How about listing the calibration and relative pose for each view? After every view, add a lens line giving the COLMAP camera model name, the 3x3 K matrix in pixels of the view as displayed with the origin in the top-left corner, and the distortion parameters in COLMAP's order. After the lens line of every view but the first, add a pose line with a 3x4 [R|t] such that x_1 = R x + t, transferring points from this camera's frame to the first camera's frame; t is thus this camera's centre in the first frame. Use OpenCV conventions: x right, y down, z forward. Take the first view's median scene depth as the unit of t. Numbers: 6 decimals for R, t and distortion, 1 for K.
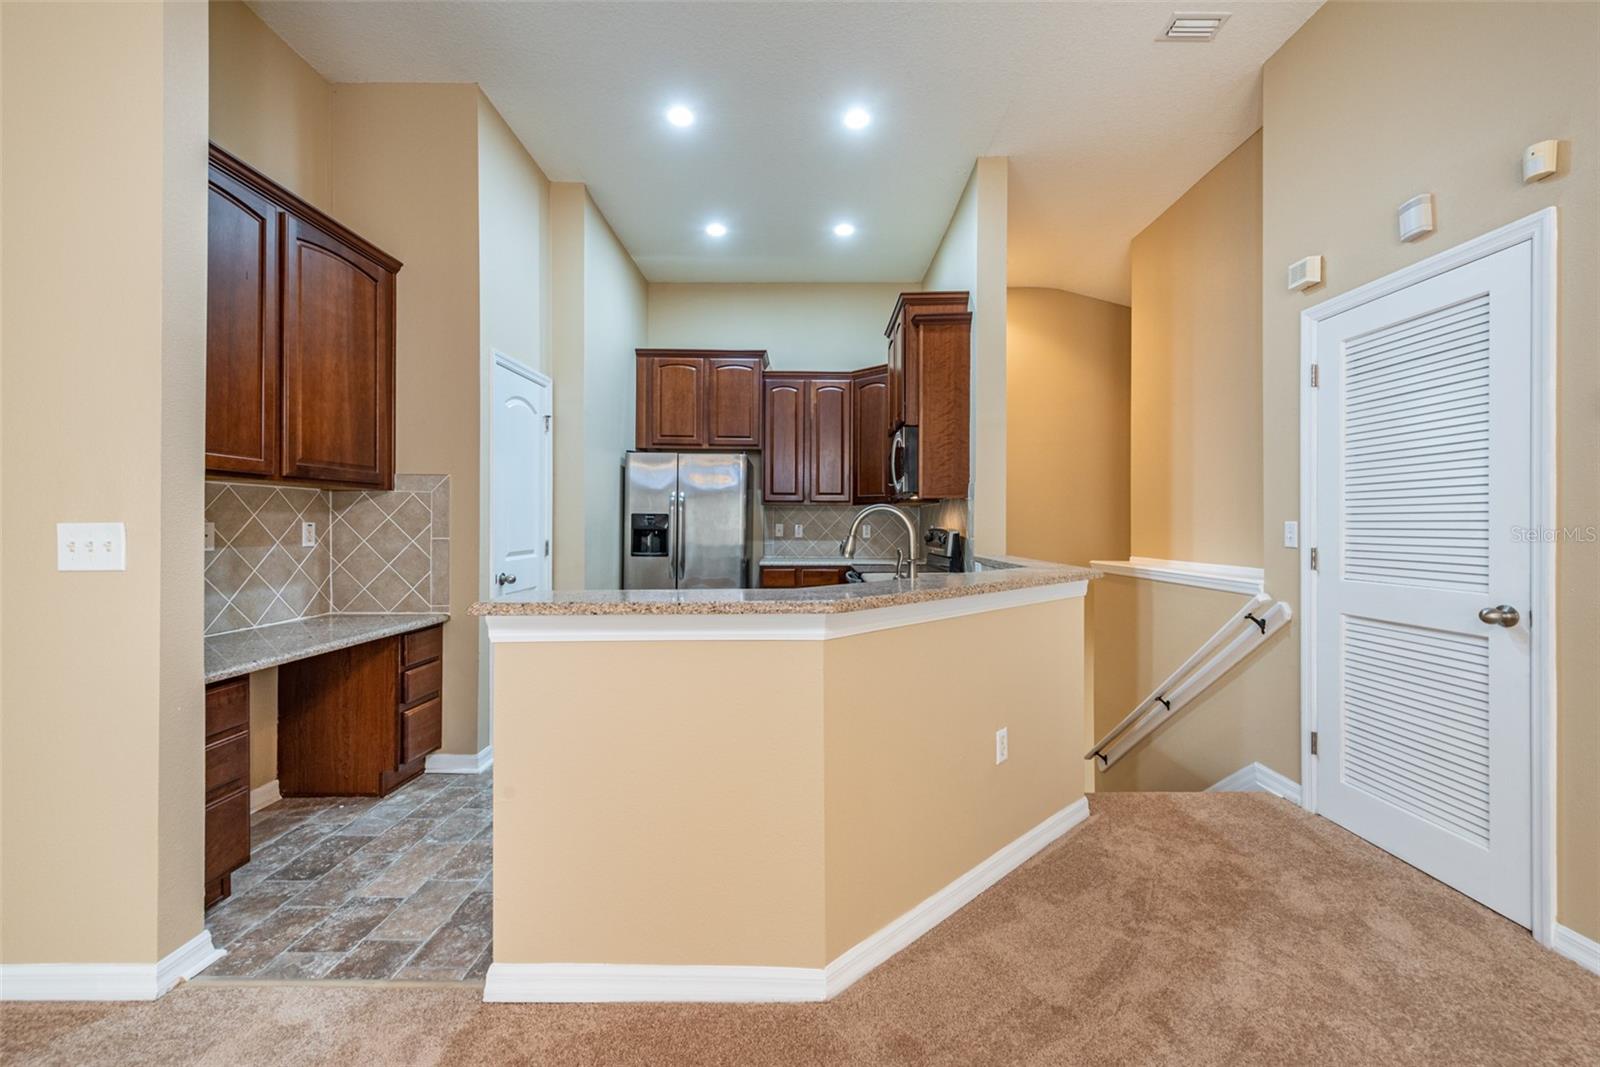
lens RADIAL K [[637.5, 0, 814.3], [0, 637.5, 524.4], [0, 0, 1]] dist [0.015774, -0.005639]
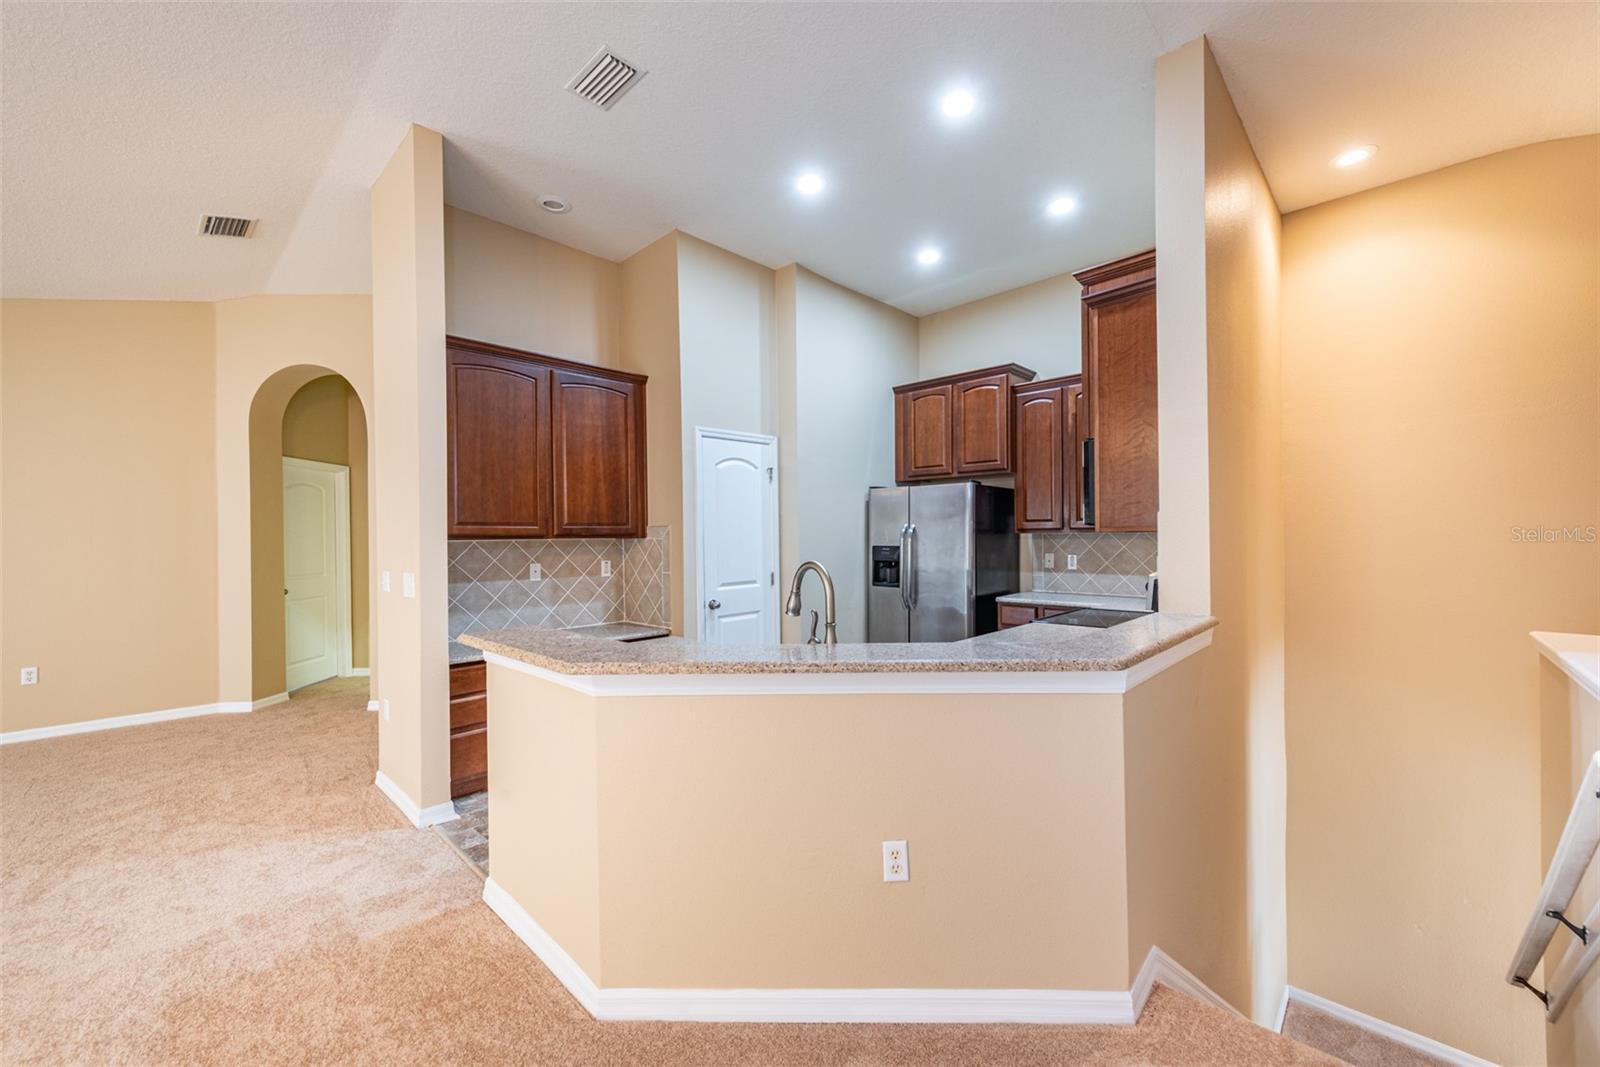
lens RADIAL K [[631.7, 0, 799.9], [0, 631.7, 536.8], [0, 0, 1]] dist [0.009565, -0.002261]
pose [[0.712240, -0.010274, -0.701861, 0.591119], [0.013187, 0.999912, -0.001255, -0.051814], [0.701812, -0.008362, 0.712313, 0.261345]]
